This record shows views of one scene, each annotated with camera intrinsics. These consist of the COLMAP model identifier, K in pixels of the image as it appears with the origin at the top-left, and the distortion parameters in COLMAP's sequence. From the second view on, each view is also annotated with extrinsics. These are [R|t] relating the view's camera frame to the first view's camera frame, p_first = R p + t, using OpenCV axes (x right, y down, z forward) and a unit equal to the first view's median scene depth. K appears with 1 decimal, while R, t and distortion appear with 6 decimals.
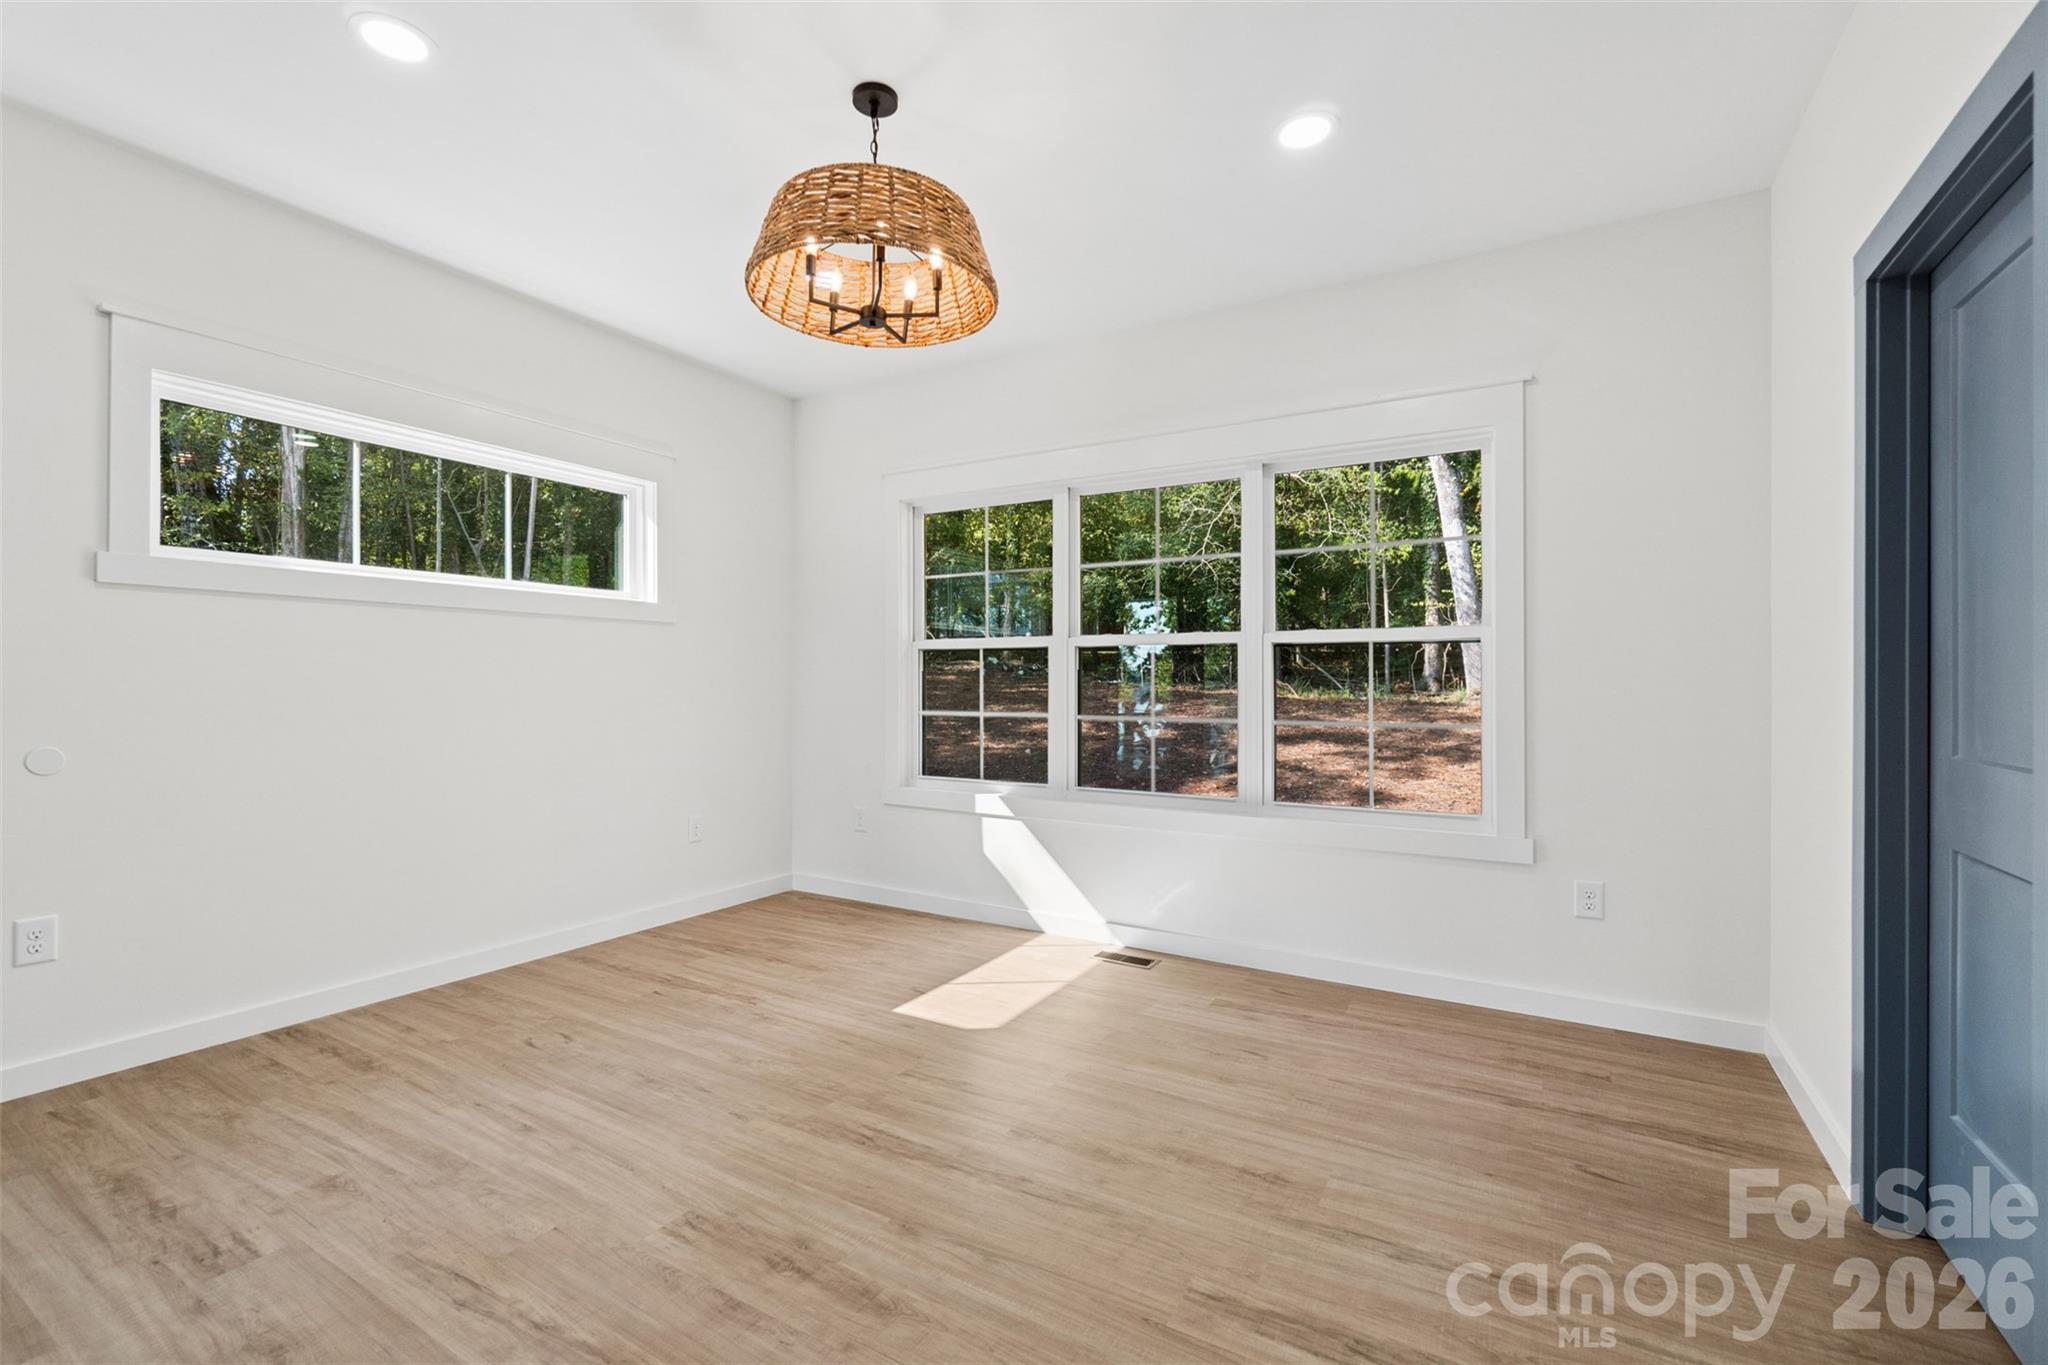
lens RADIAL K [[892.9, 0, 1022.1], [0, 892.9, 675.3], [0, 0, 1]] dist [-0.002273, -0.000110]
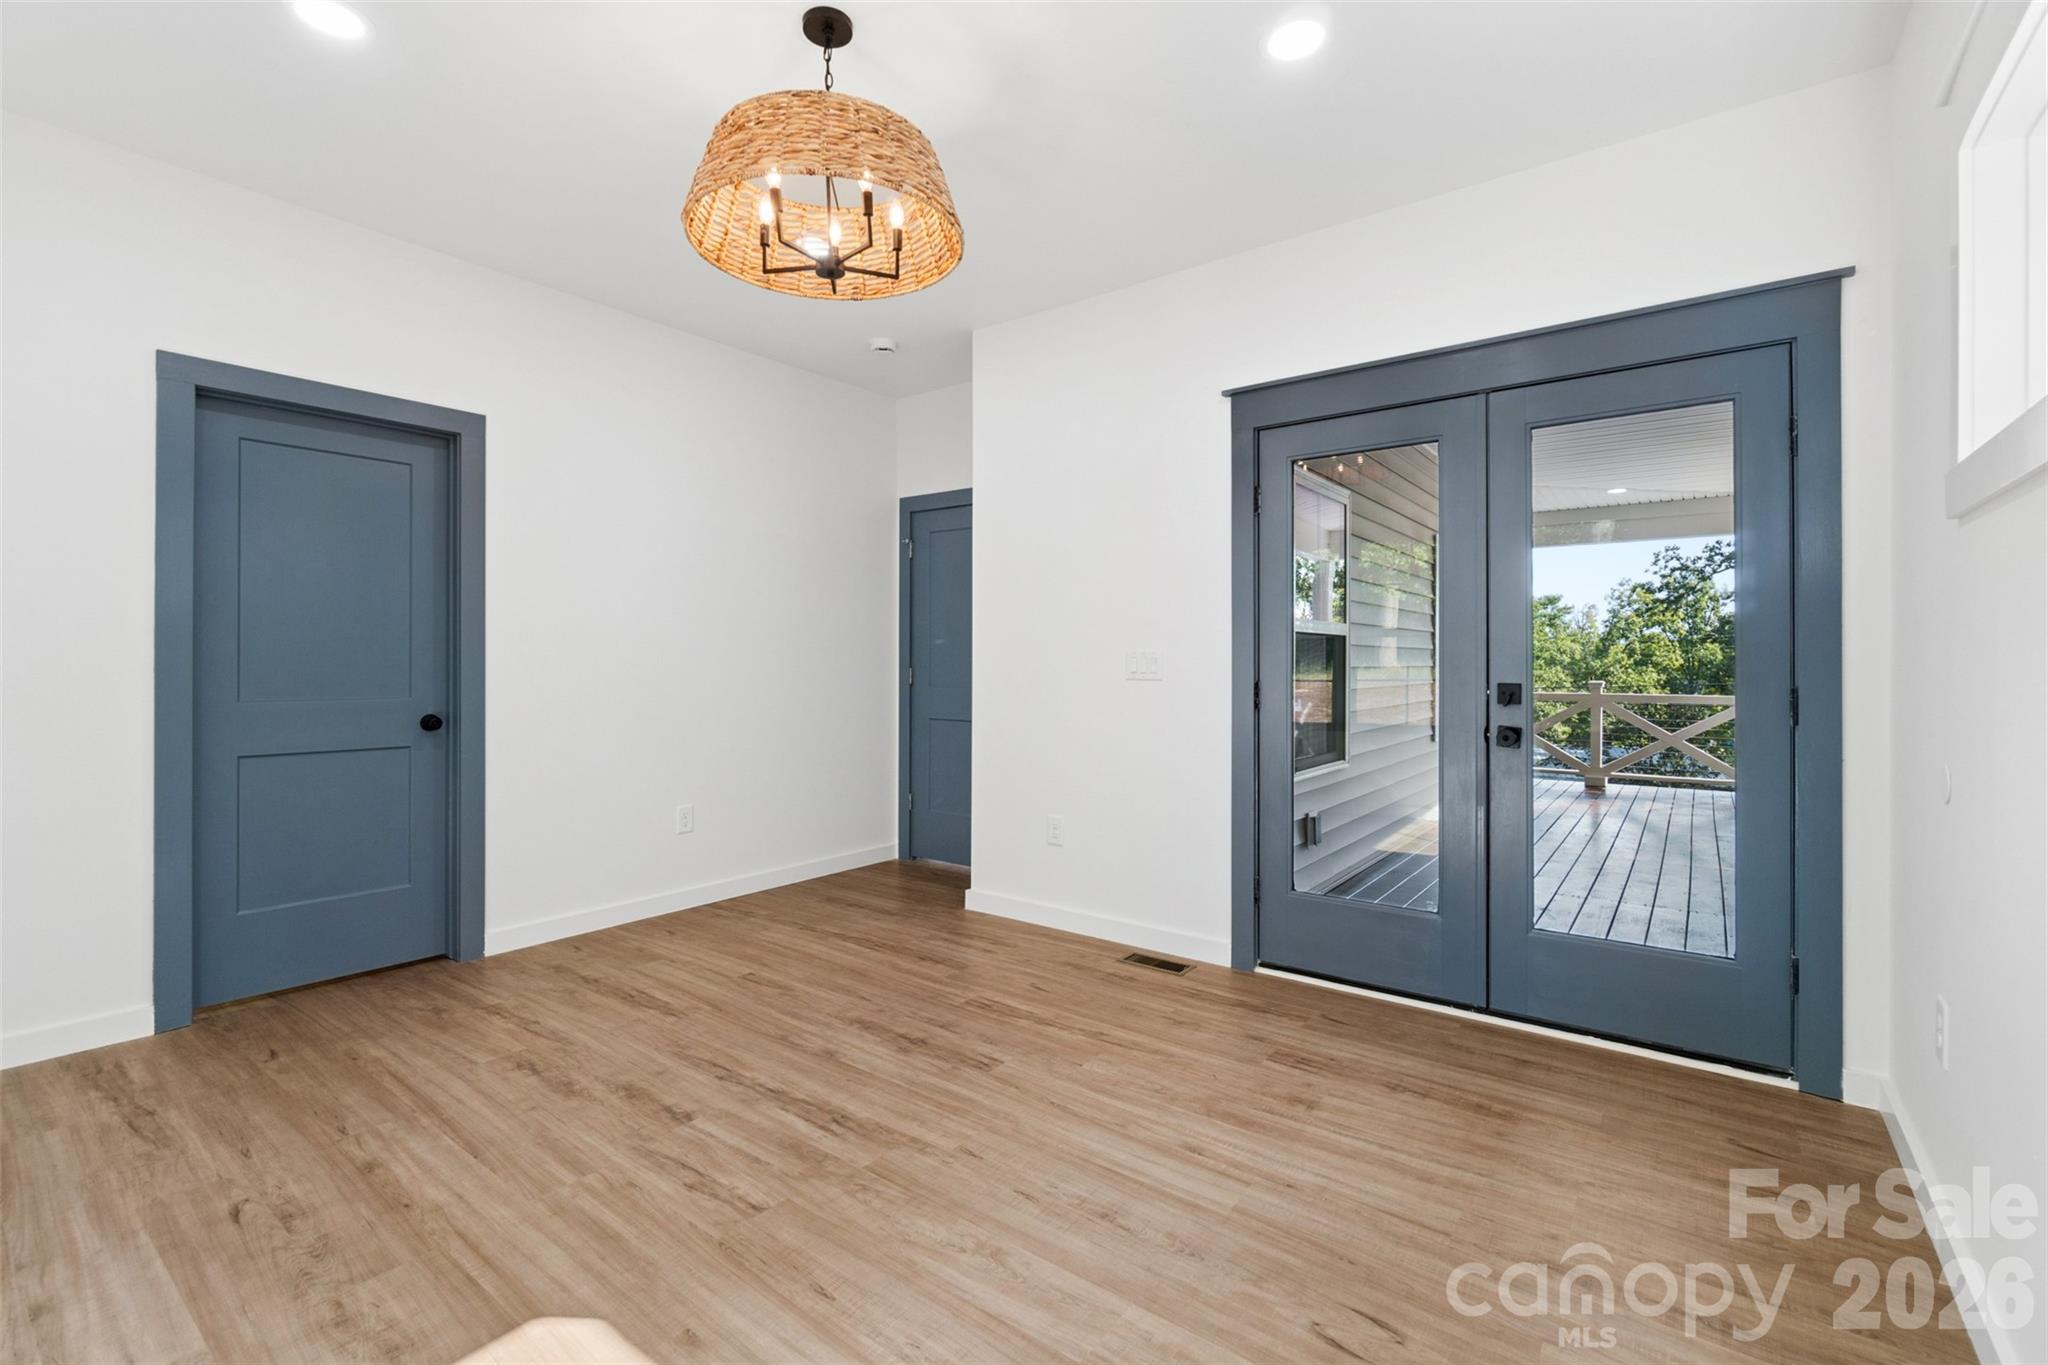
lens RADIAL K [[892.9, 0, 1025.4], [0, 892.9, 669.1], [0, 0, 1]] dist [-0.002273, -0.000110]
pose [[-0.993054, -0.010999, 0.117143, -0.515981], [-0.011089, 0.999939, -0.000122, 0.013625], [-0.117135, -0.001420, -0.993115, 2.059045]]
